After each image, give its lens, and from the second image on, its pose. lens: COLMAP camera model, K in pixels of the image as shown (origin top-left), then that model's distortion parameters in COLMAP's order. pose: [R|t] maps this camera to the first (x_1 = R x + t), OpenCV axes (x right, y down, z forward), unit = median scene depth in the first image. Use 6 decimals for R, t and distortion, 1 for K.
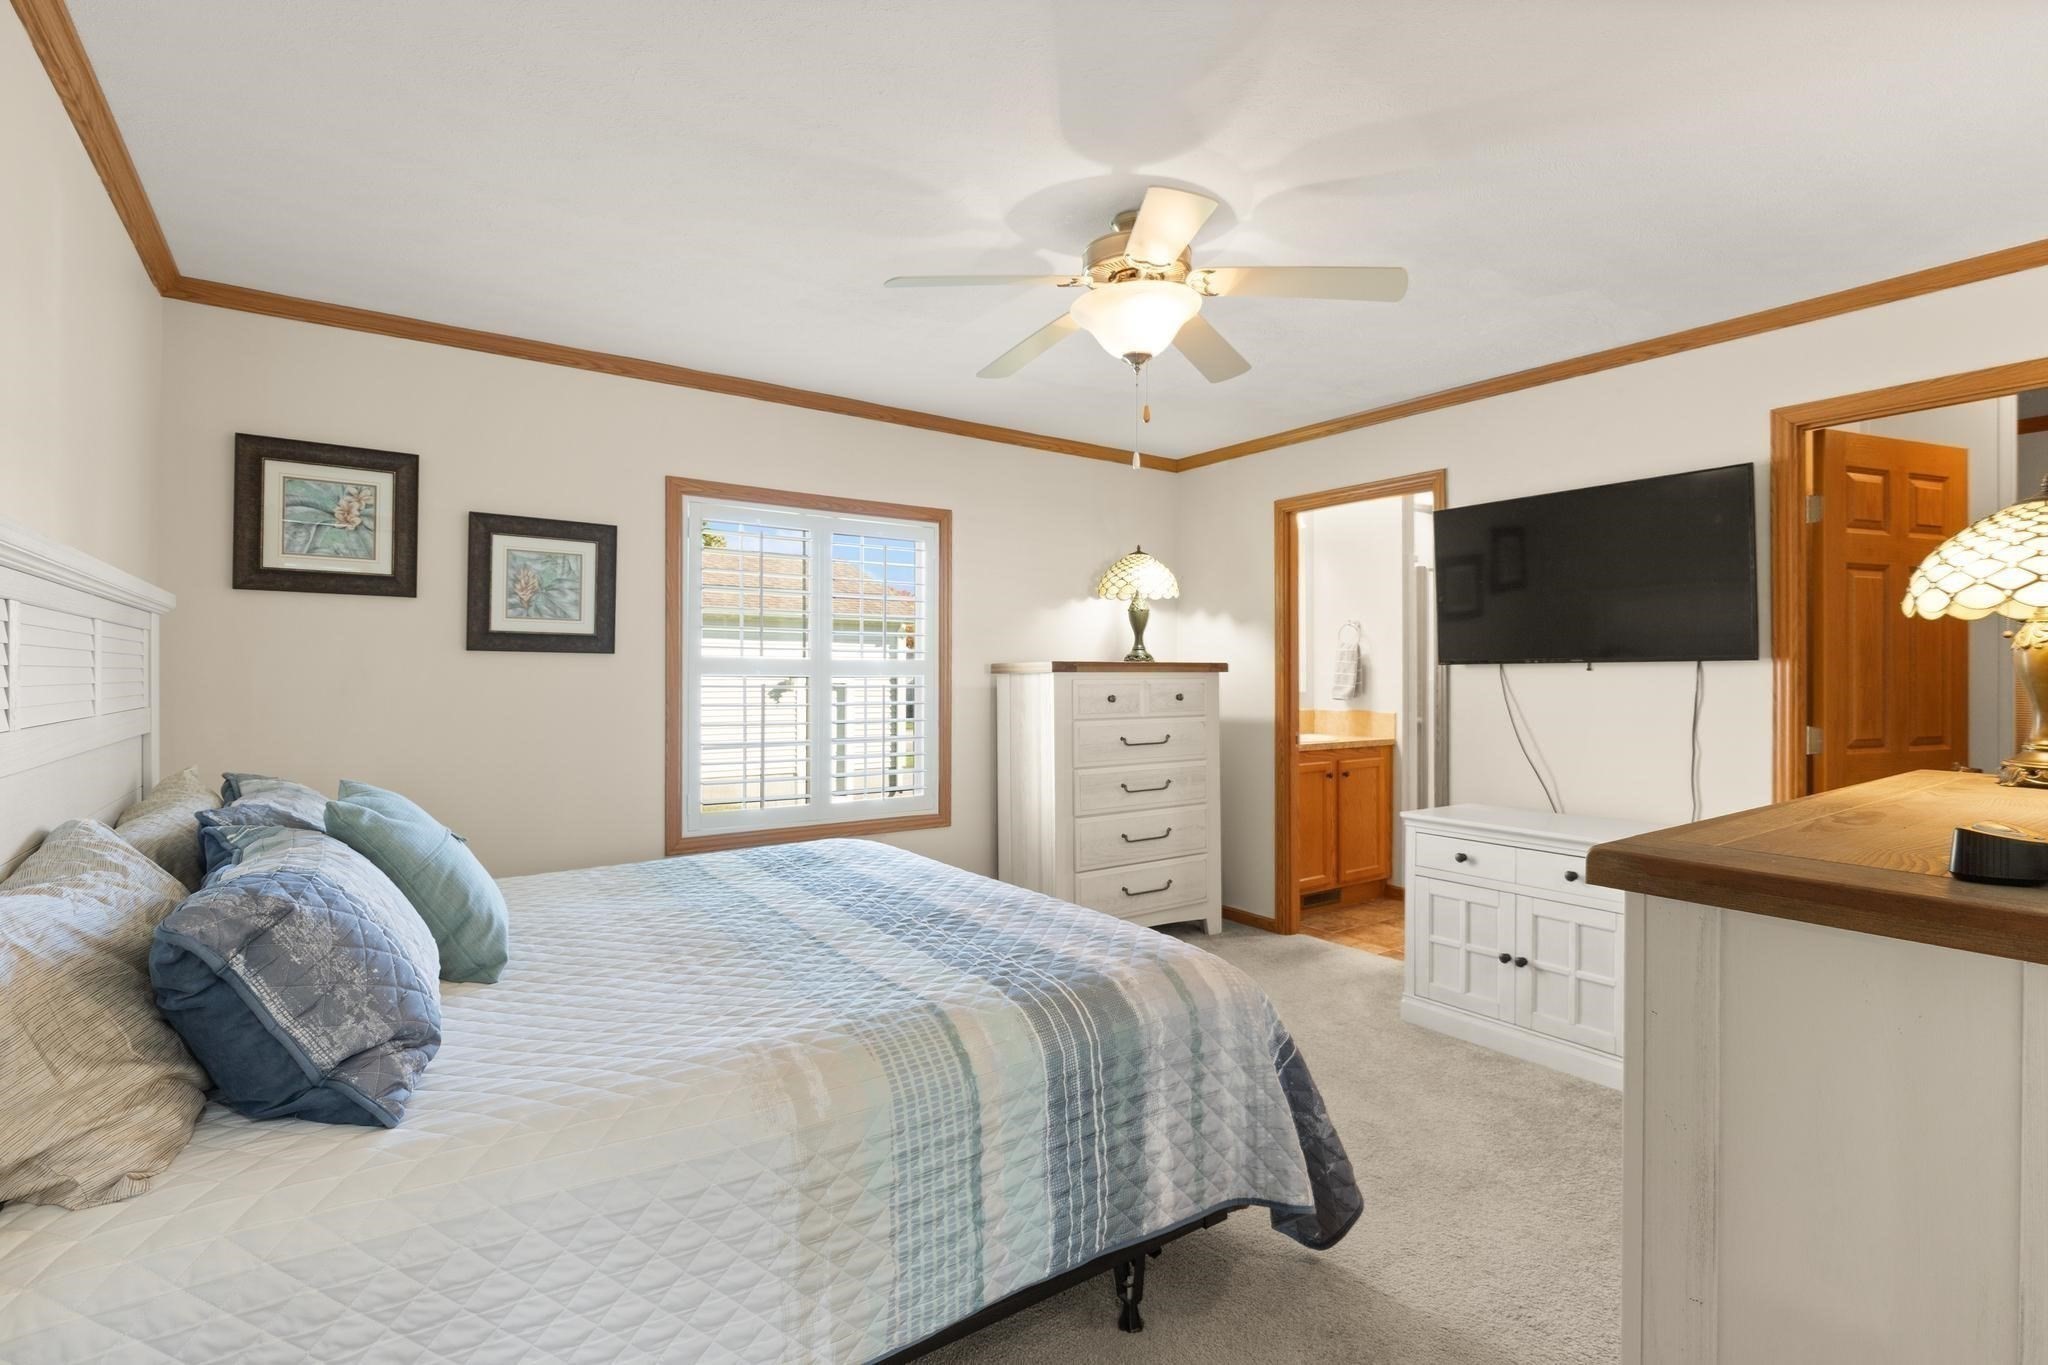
lens RADIAL K [[945.9, 0, 1015.8], [0, 945.9, 679.9], [0, 0, 1]] dist [0.003852, -0.001179]
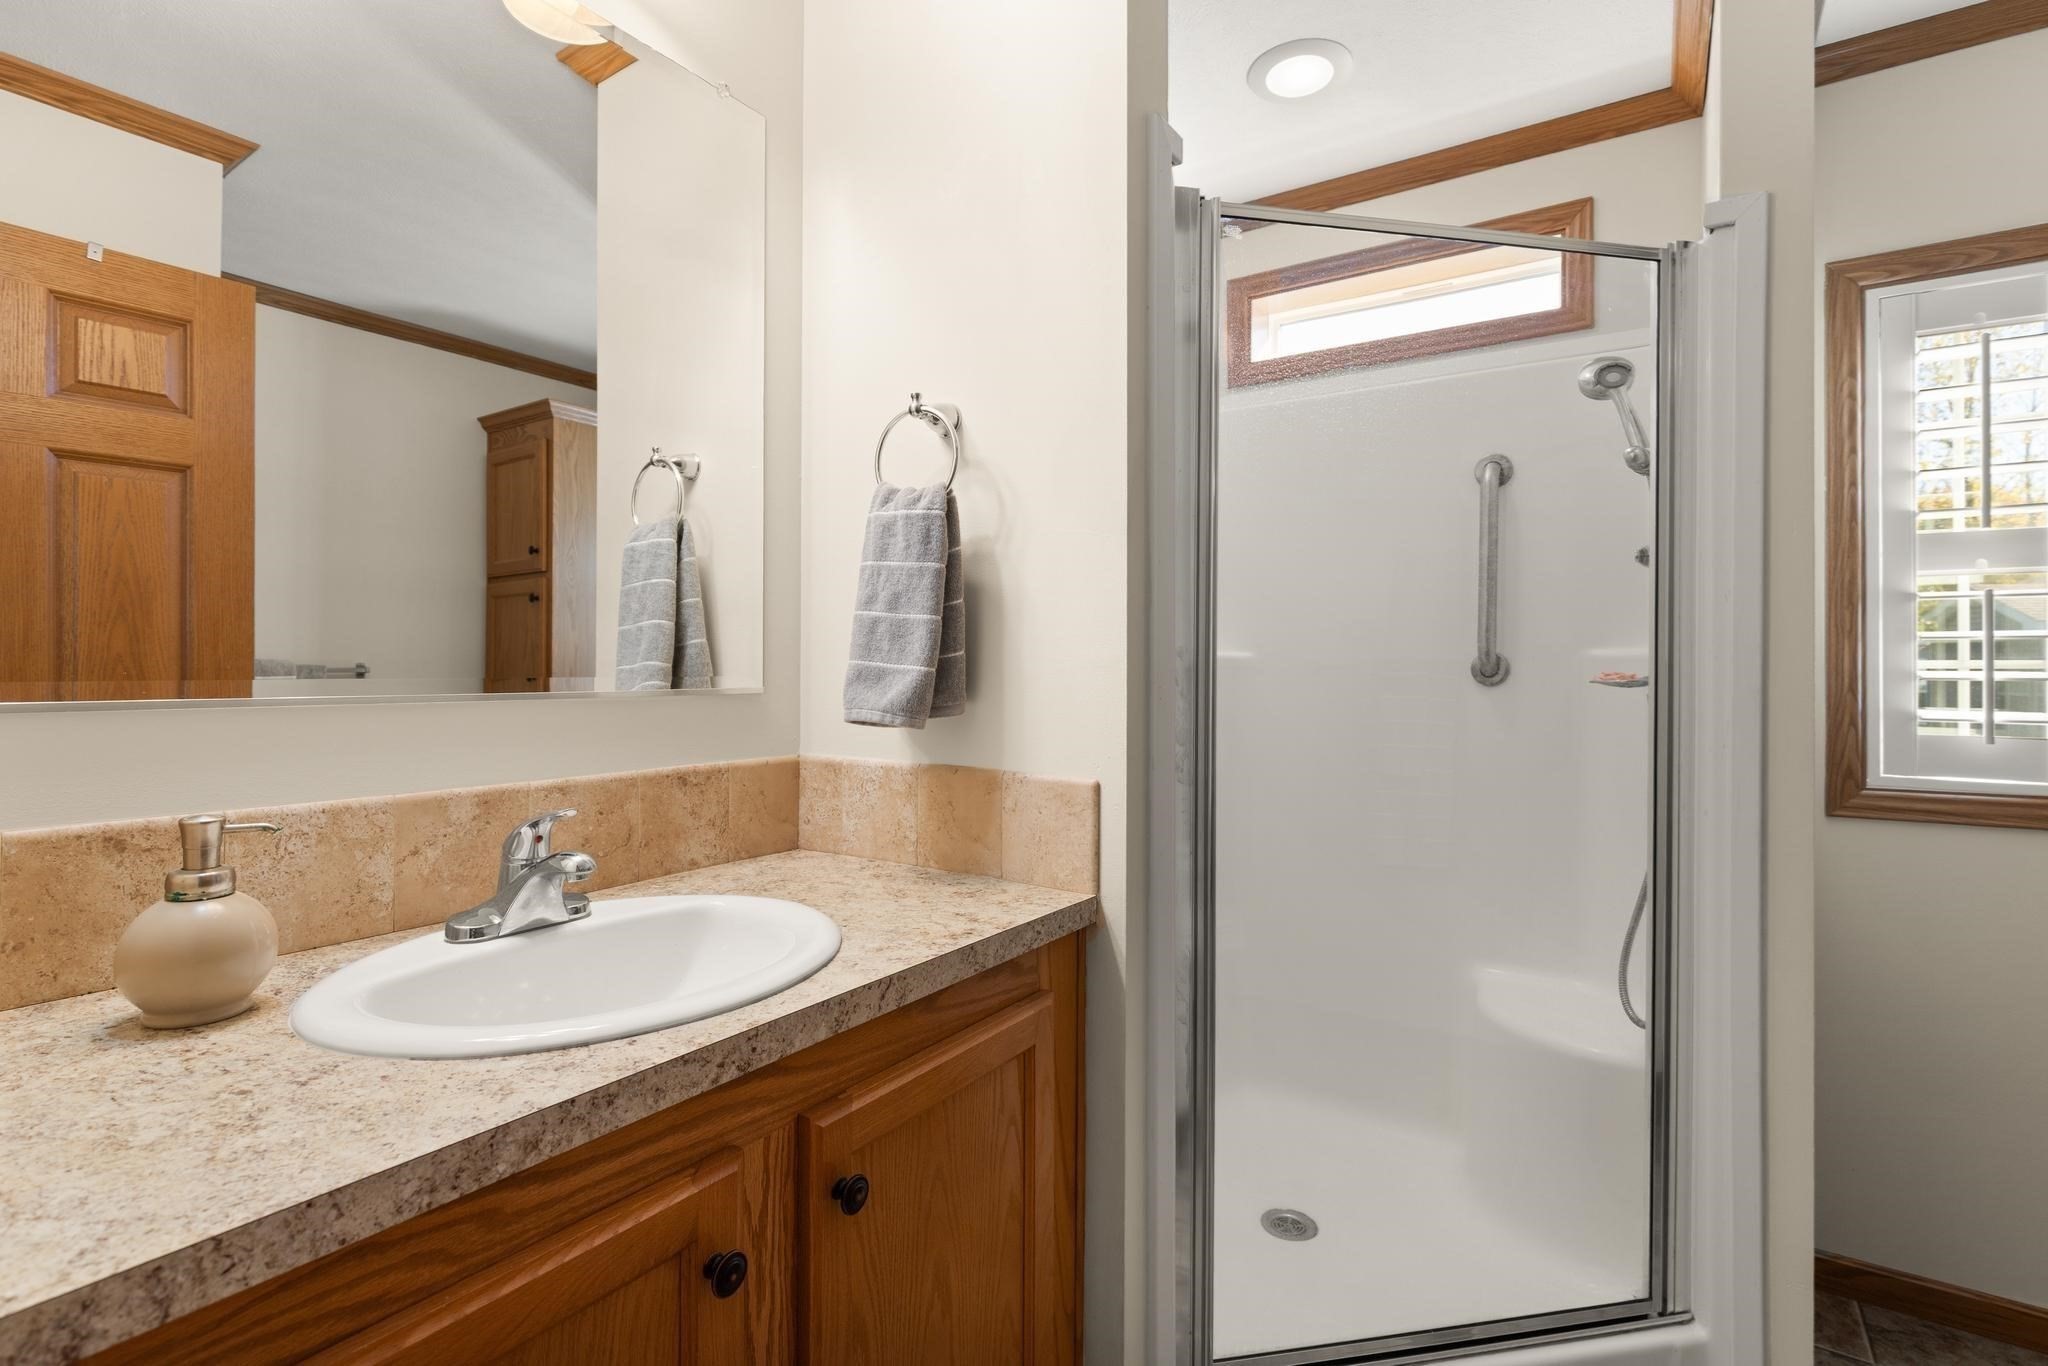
lens RADIAL K [[945.9, 0, 1024.1], [0, 945.9, 673.0], [0, 0, 1]] dist [0.003852, -0.001179]
pose [[0.929230, 0.001642, 0.369498, 0.163242], [-0.002718, 0.999993, 0.002390, 0.004097], [-0.369492, -0.003225, 0.929228, 0.431800]]
